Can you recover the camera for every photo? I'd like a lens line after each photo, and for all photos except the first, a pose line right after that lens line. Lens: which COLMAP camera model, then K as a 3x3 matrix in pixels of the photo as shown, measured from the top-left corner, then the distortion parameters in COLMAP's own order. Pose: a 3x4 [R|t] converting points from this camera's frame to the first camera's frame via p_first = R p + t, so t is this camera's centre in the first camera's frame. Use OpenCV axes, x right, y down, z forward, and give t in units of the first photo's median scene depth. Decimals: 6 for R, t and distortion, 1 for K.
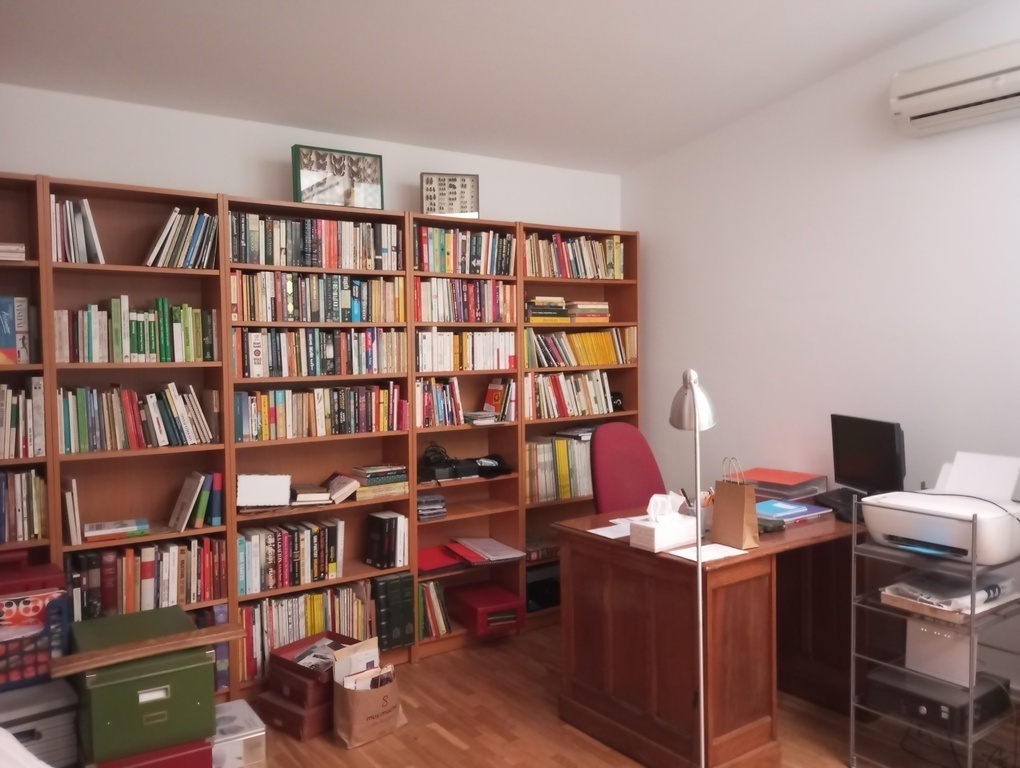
lens RADIAL K [[852.9, 0, 510.0], [0, 852.9, 384.0], [0, 0, 1]] dist [0.062450, -0.005155]
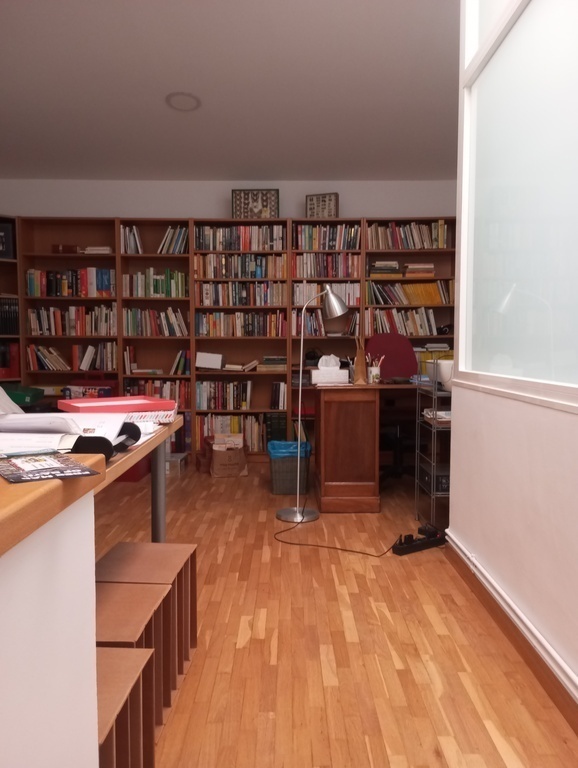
lens RADIAL K [[642.1, 0, 289.0], [0, 642.1, 384.0], [0, 0, 1]] dist [0.062450, -0.005155]
pose [[0.808071, 0.045497, -0.587326, 0.742282], [-0.037050, 0.998964, 0.026410, 0.125629], [0.587919, 0.000419, 0.808920, -0.132755]]
